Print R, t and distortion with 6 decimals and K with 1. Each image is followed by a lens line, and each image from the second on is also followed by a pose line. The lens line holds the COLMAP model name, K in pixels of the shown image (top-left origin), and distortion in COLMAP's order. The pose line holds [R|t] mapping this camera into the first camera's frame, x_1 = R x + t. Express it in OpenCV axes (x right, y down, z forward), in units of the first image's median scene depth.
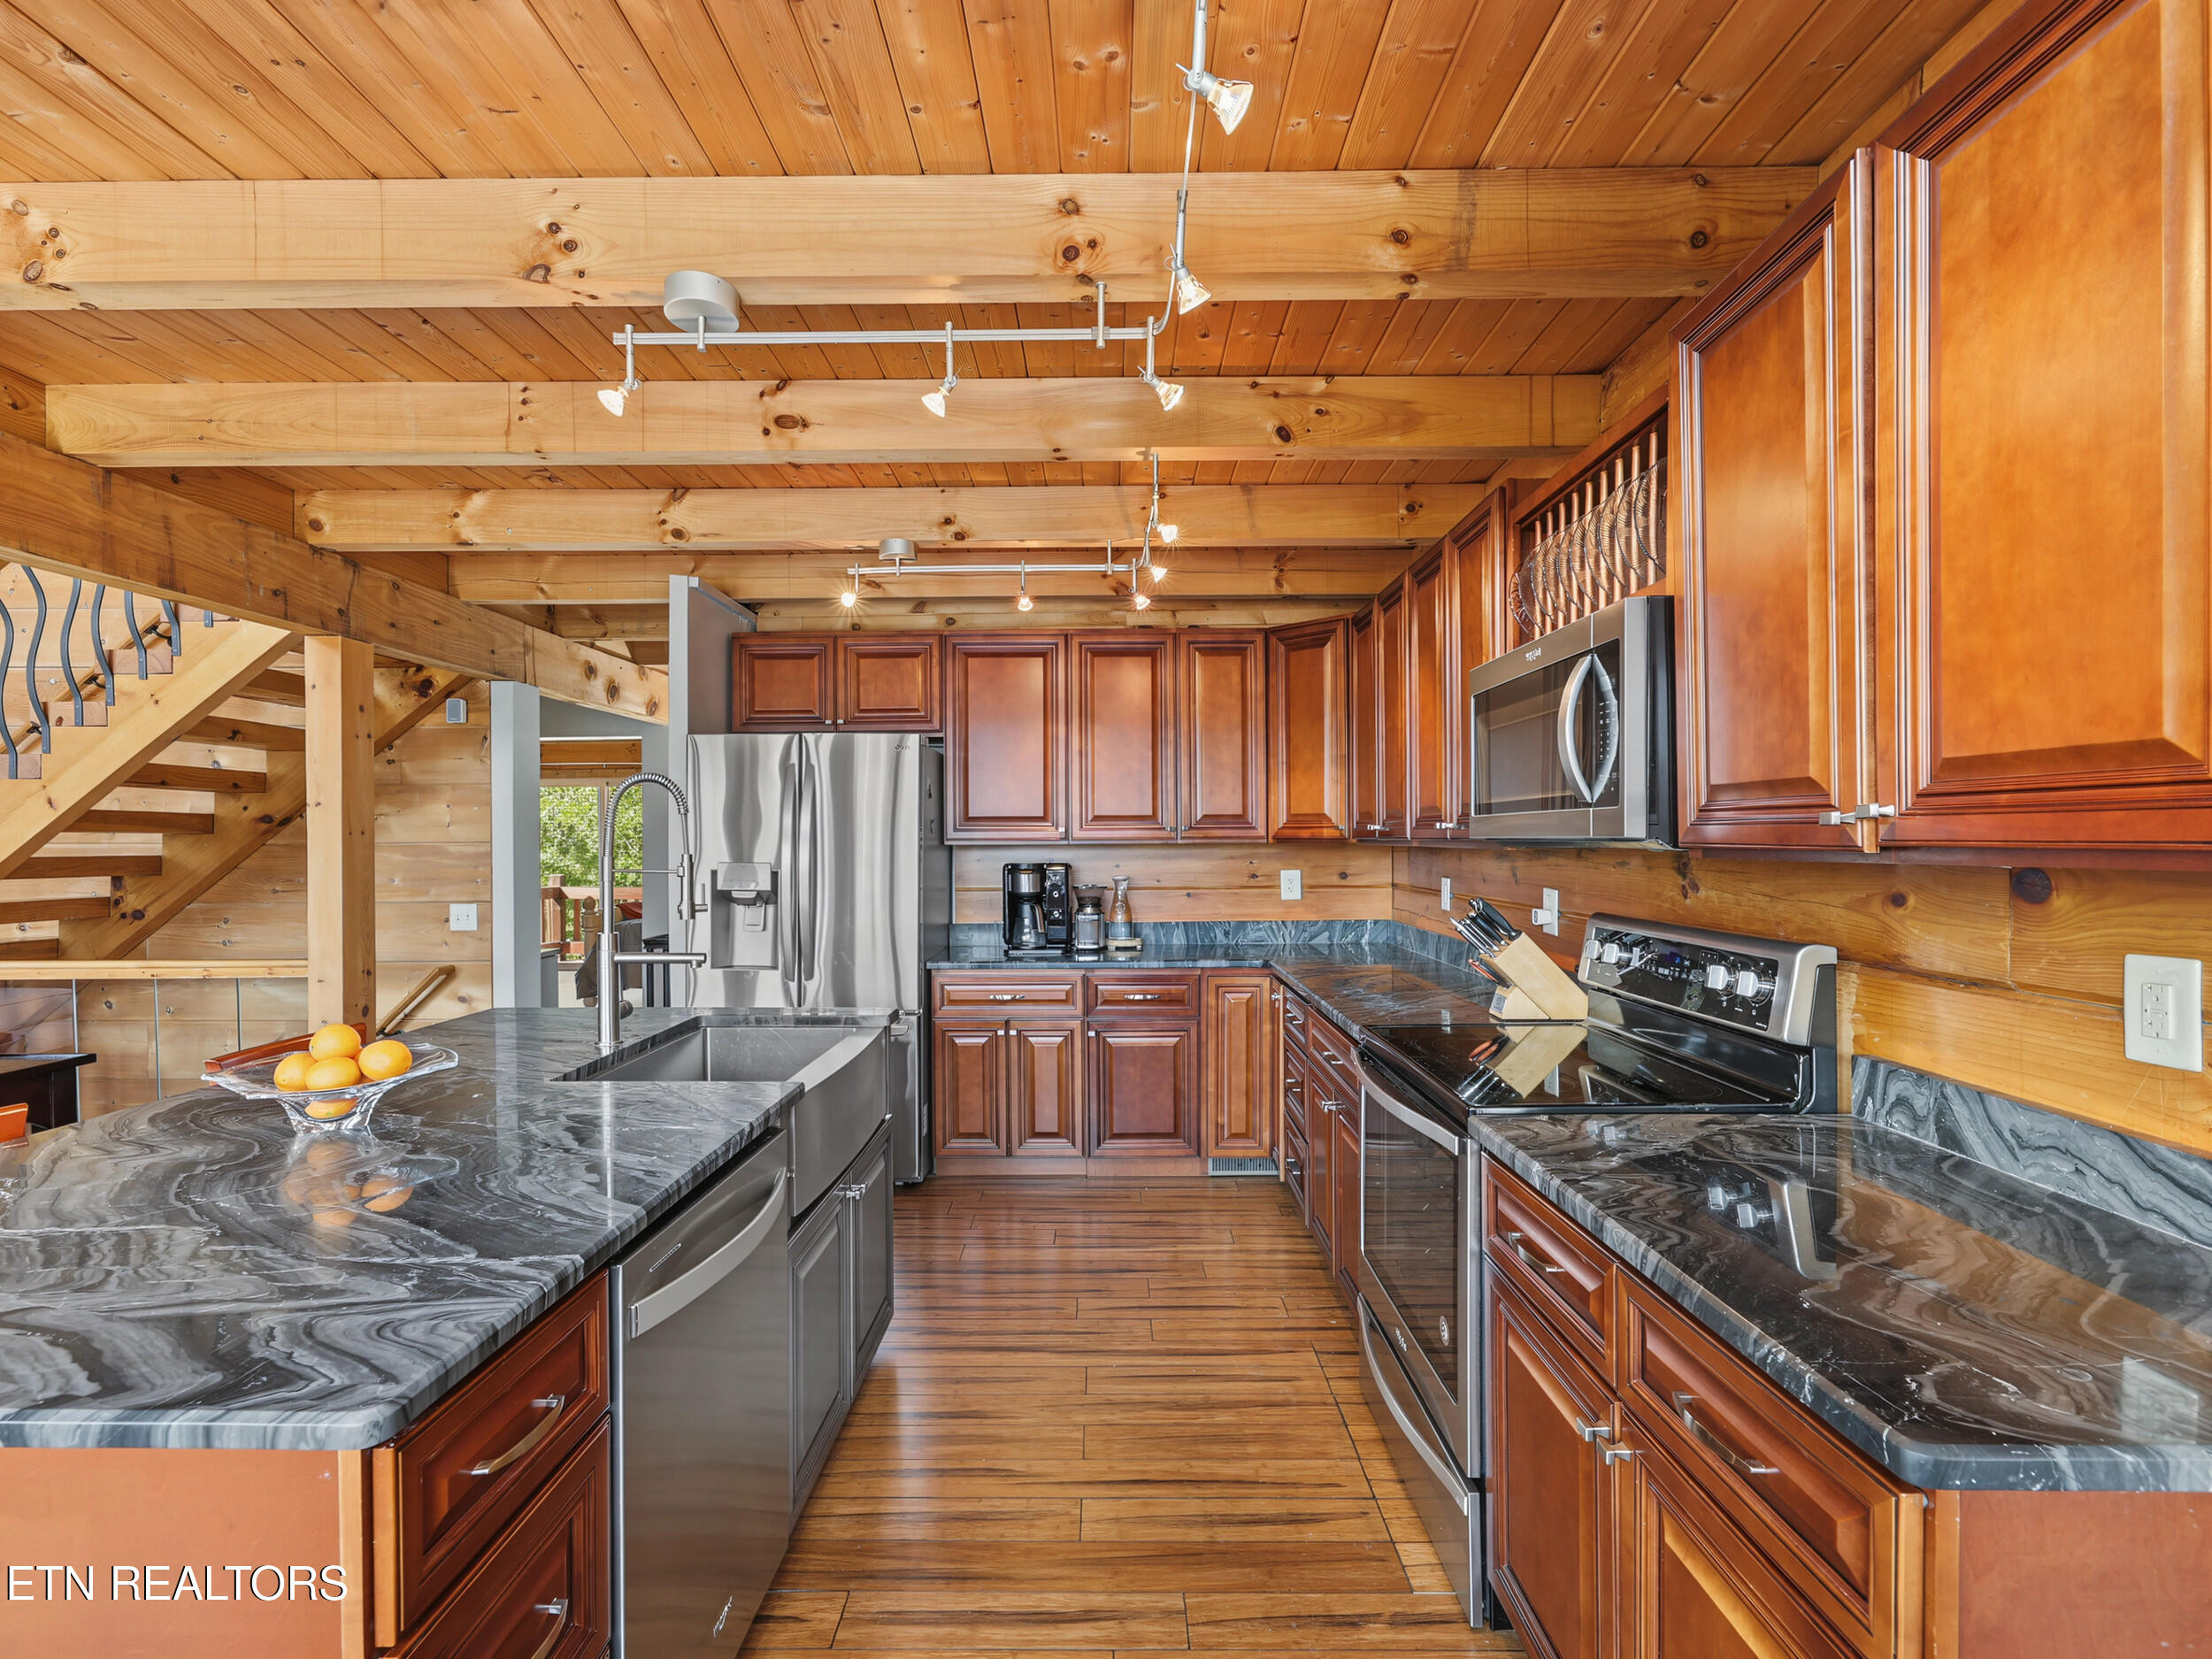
lens RADIAL K [[1000.8, 0, 1087.5], [0, 1000.8, 850.5], [0, 0, 1]] dist [-0.001953, 0.002297]
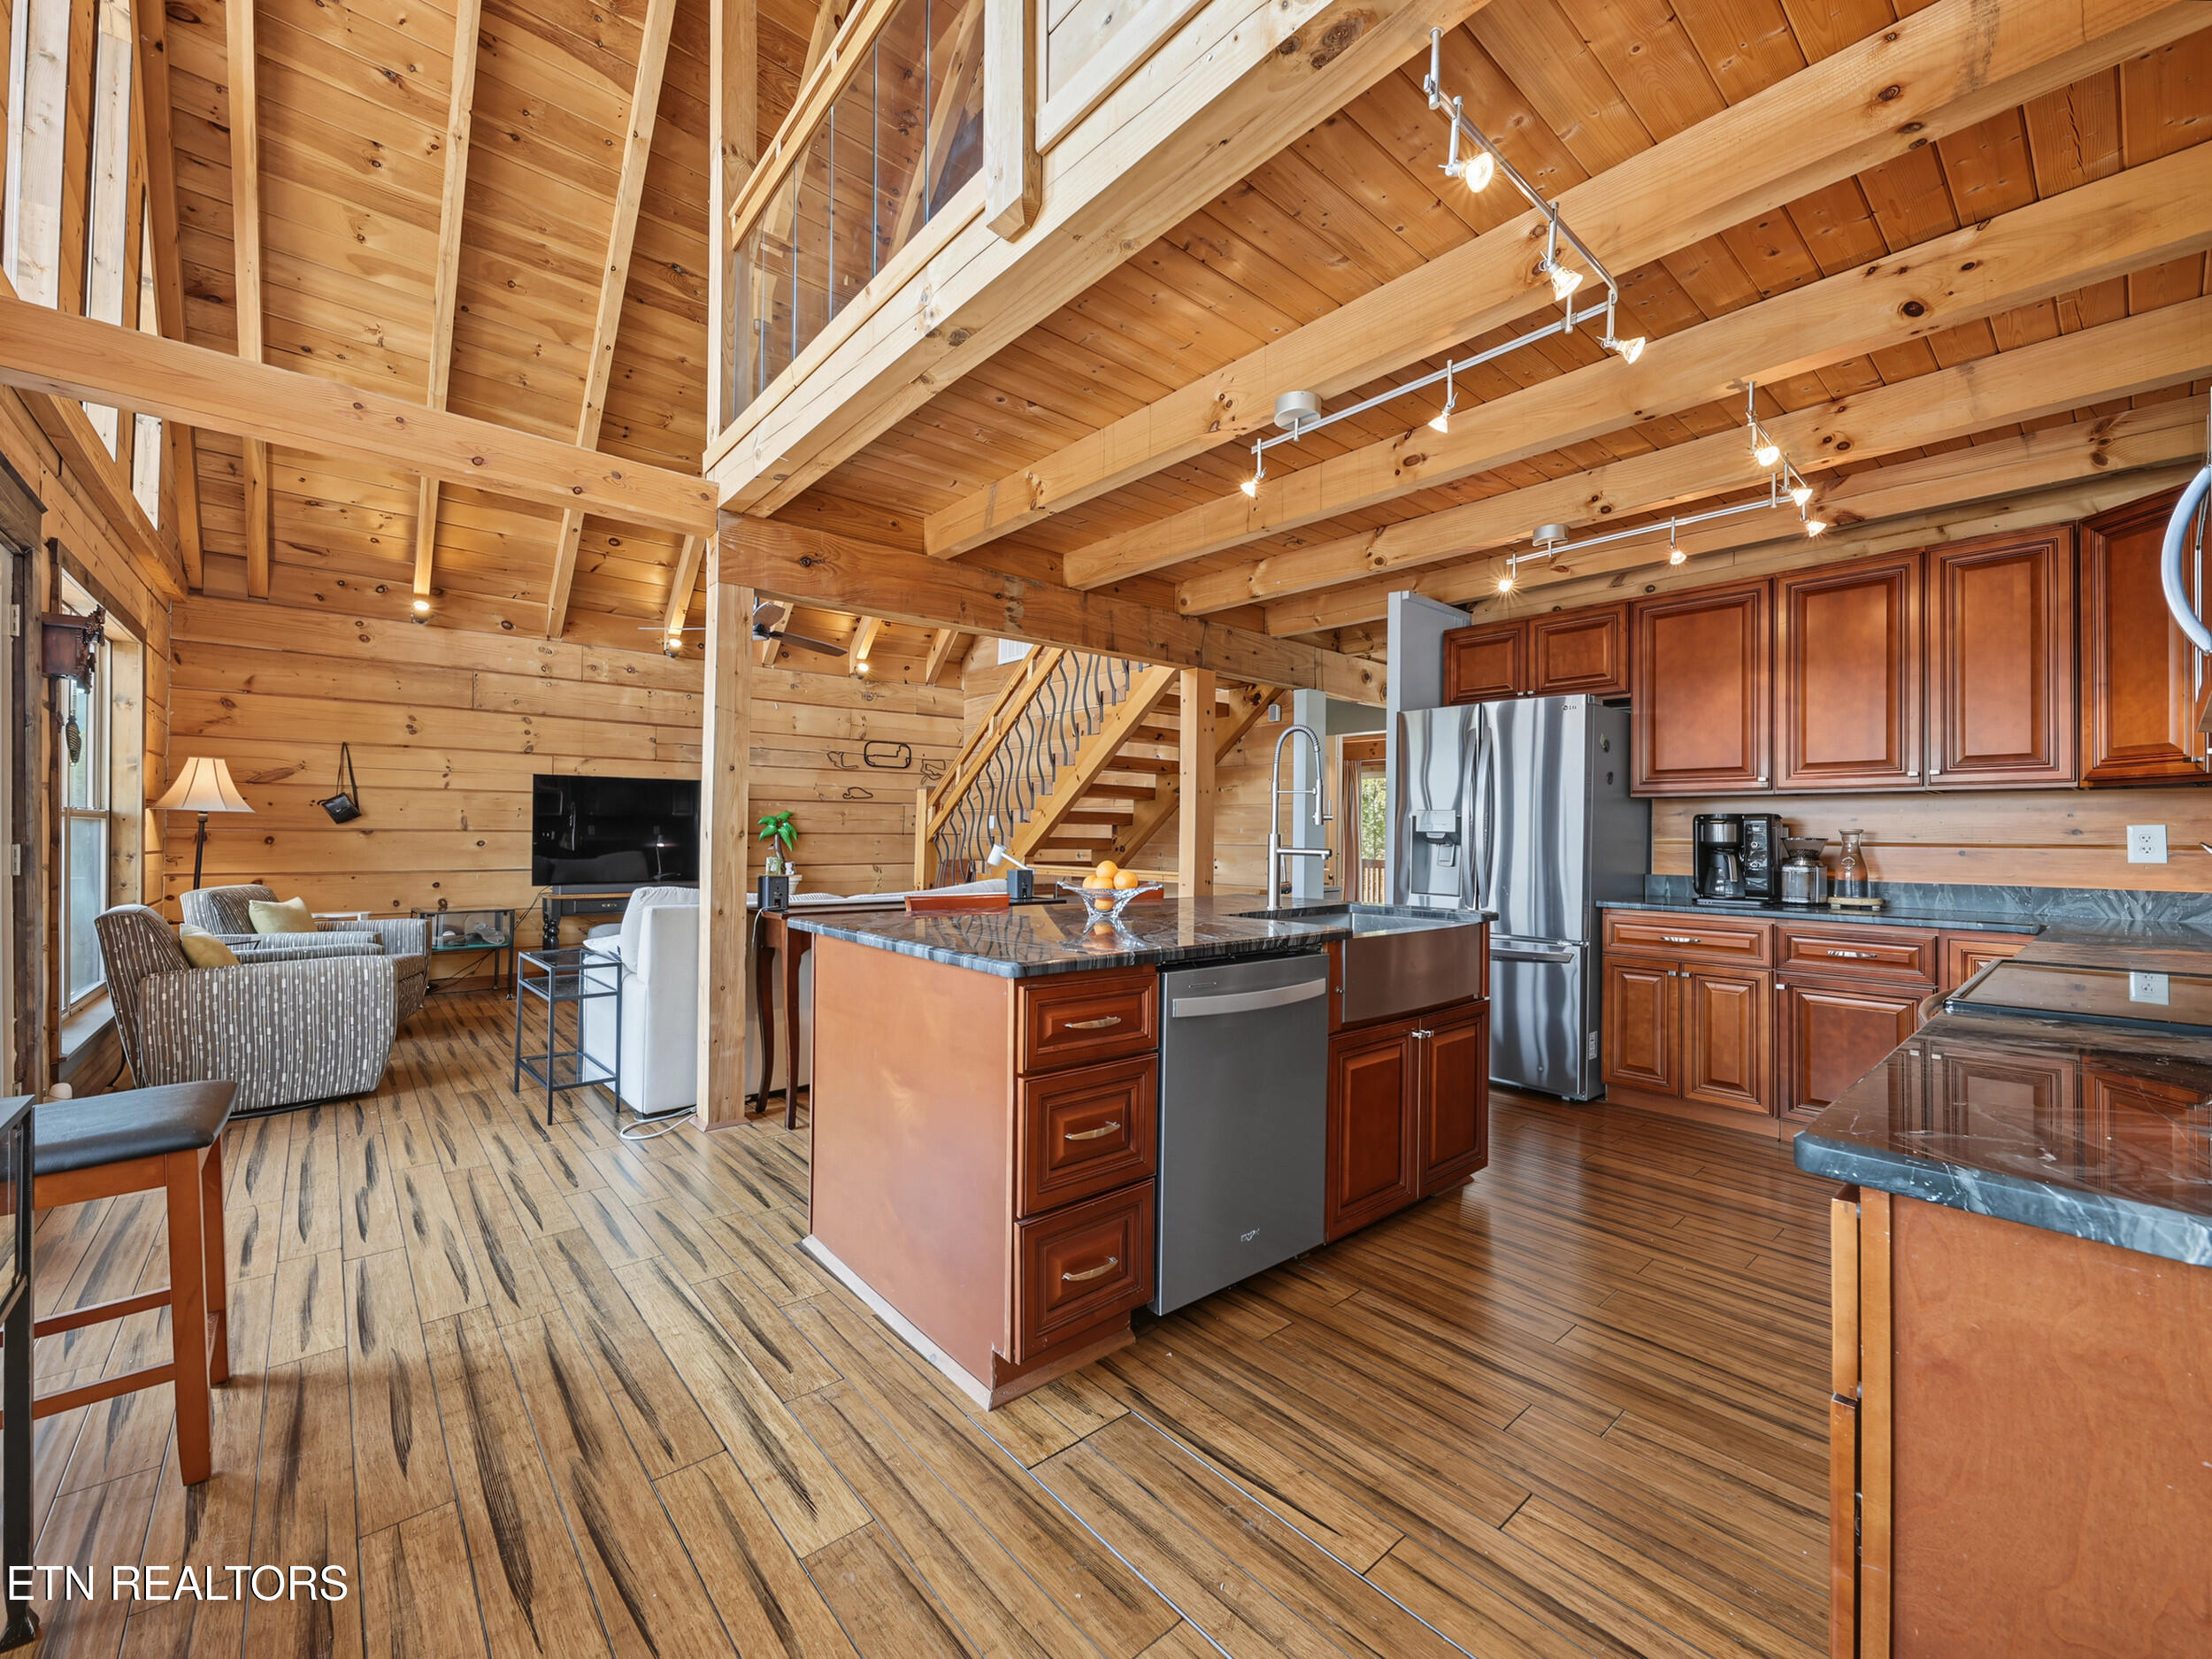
lens RADIAL K [[885.4, 0, 1102.7], [0, 885.4, 819.3], [0, 0, 1]] dist [-0.000015, 0.002416]
pose [[0.666320, 0.001160, -0.745665, 0.286529], [-0.023068, 0.999552, -0.019059, 0.075319], [0.745309, 0.029900, 0.666048, -0.072251]]
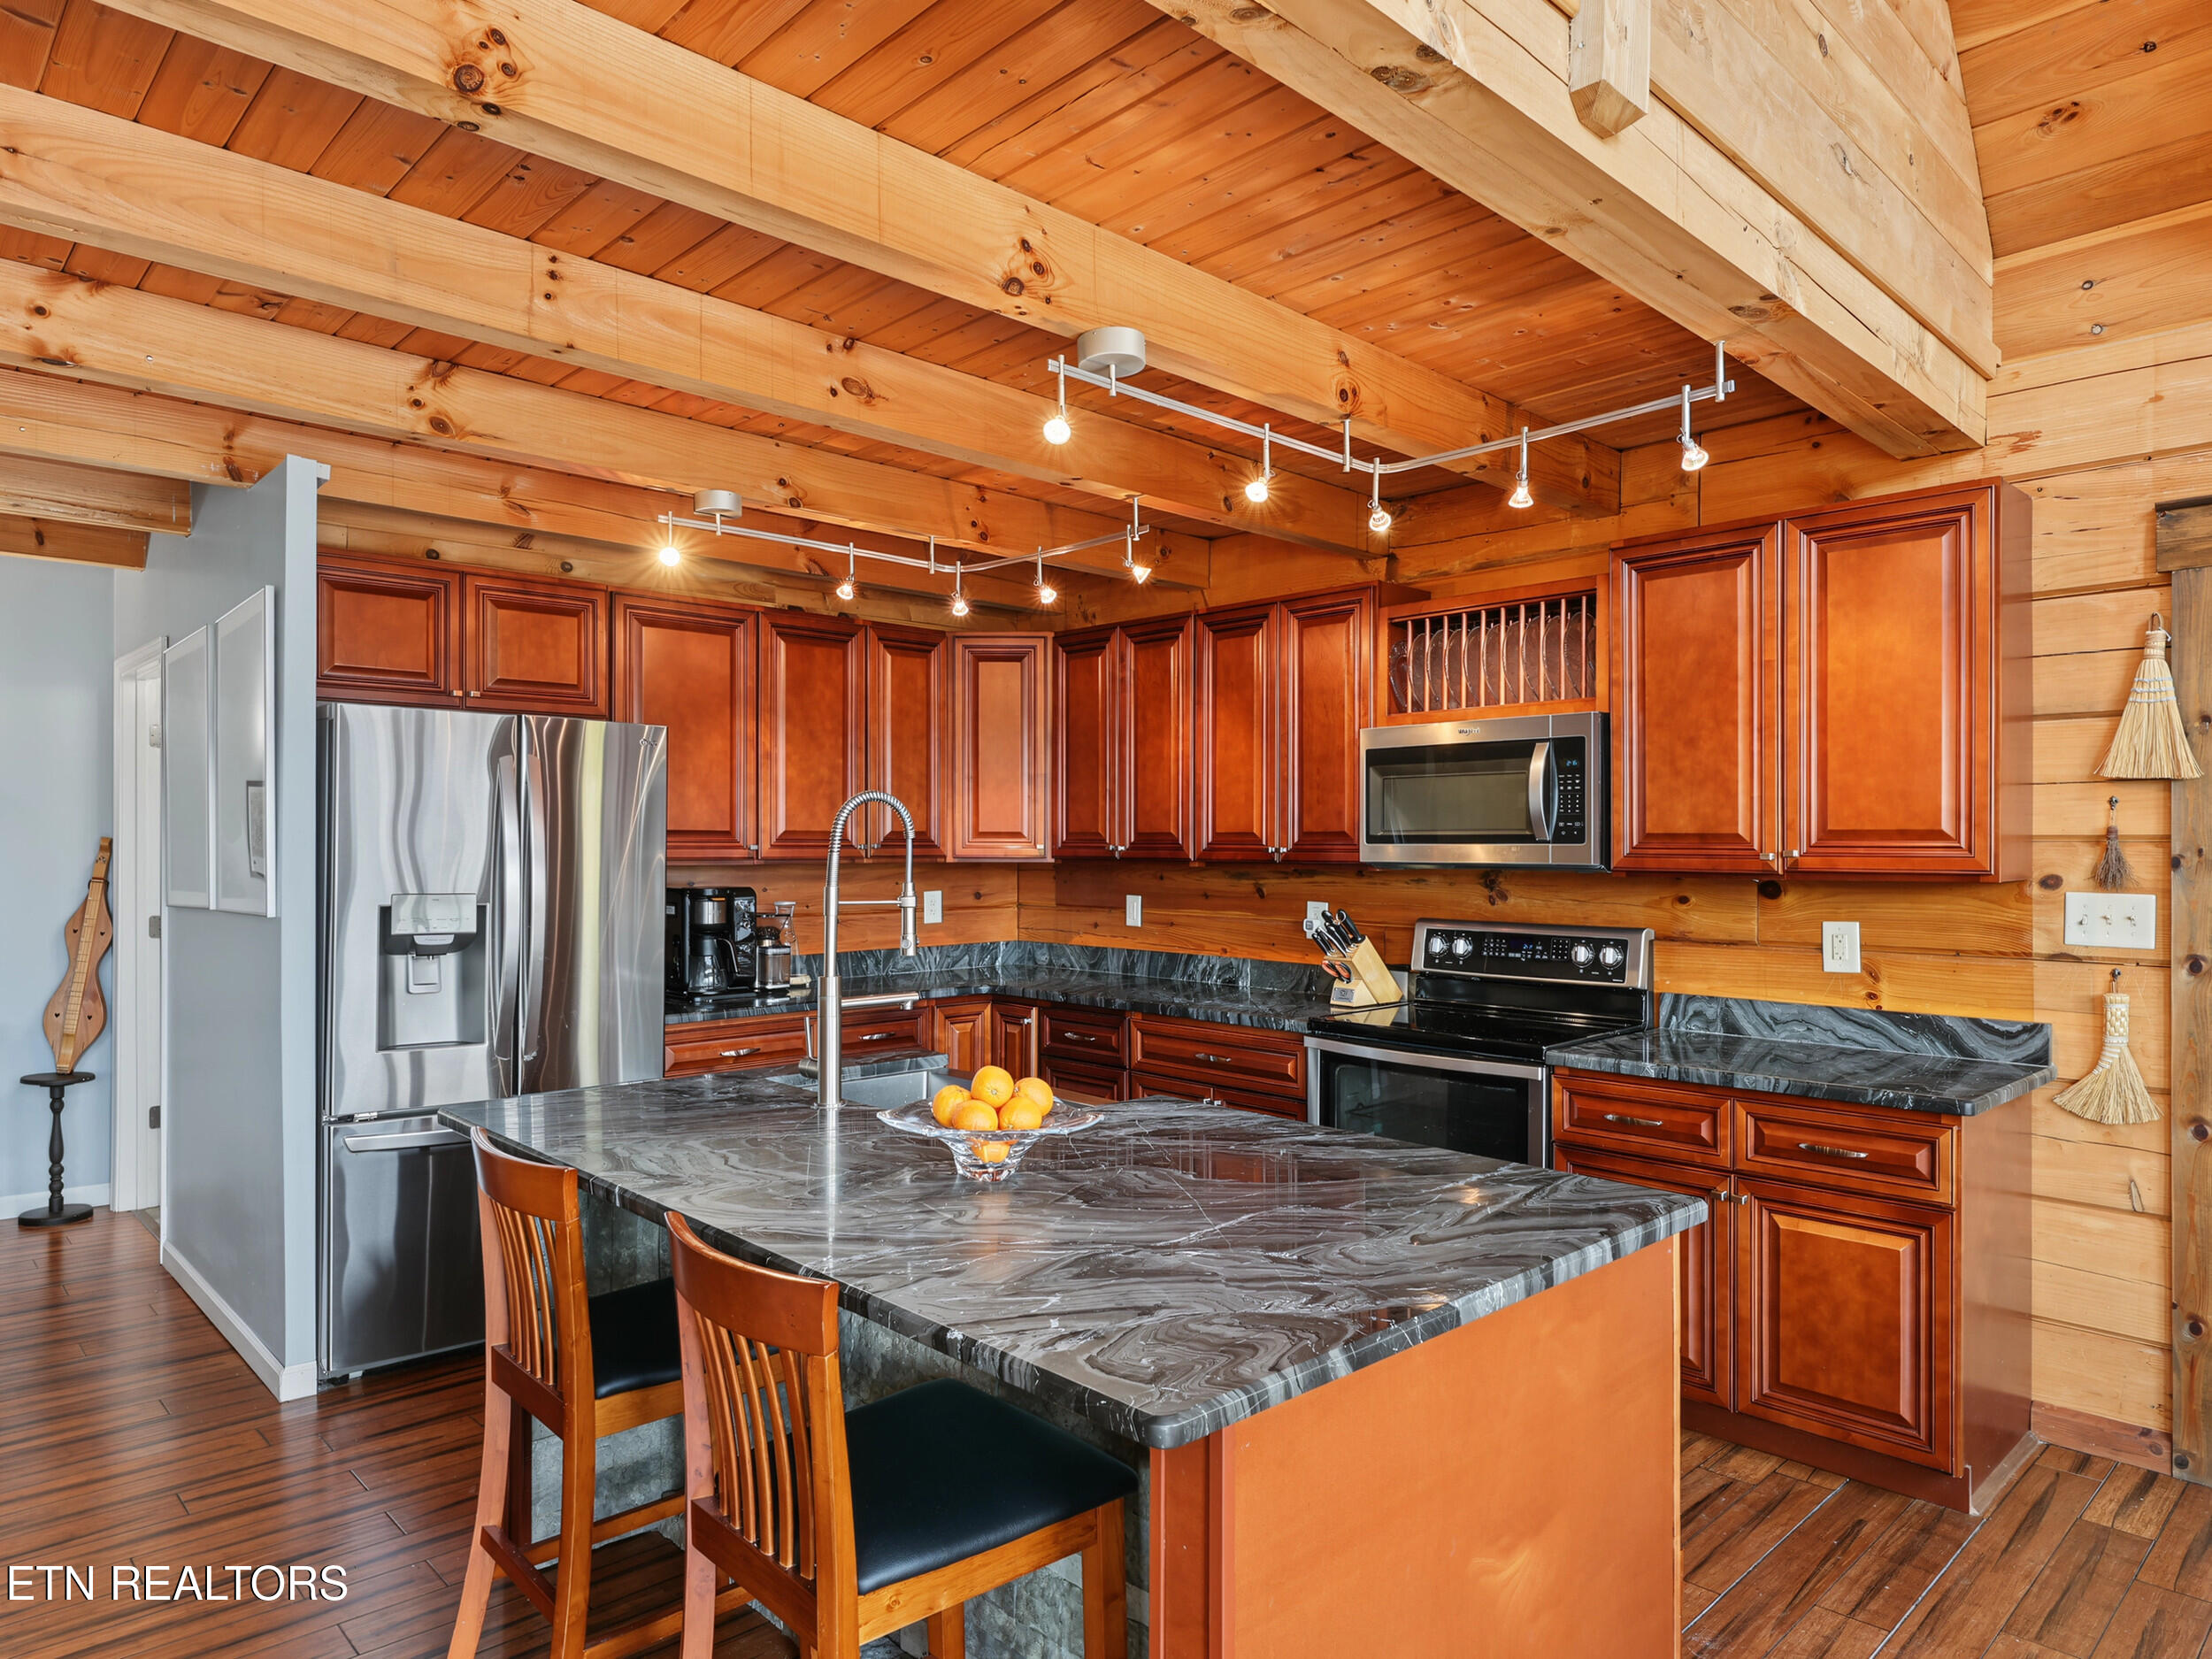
lens RADIAL K [[1377.6, 0, 1063.4], [0, 1377.6, 843.0], [0, 0, 1]] dist [0.001442, -0.004273]
pose [[0.725573, 0.007240, 0.688107, -0.938443], [0.002962, 0.999903, -0.013644, -0.011667], [-0.688139, 0.011937, 0.725481, 0.001904]]
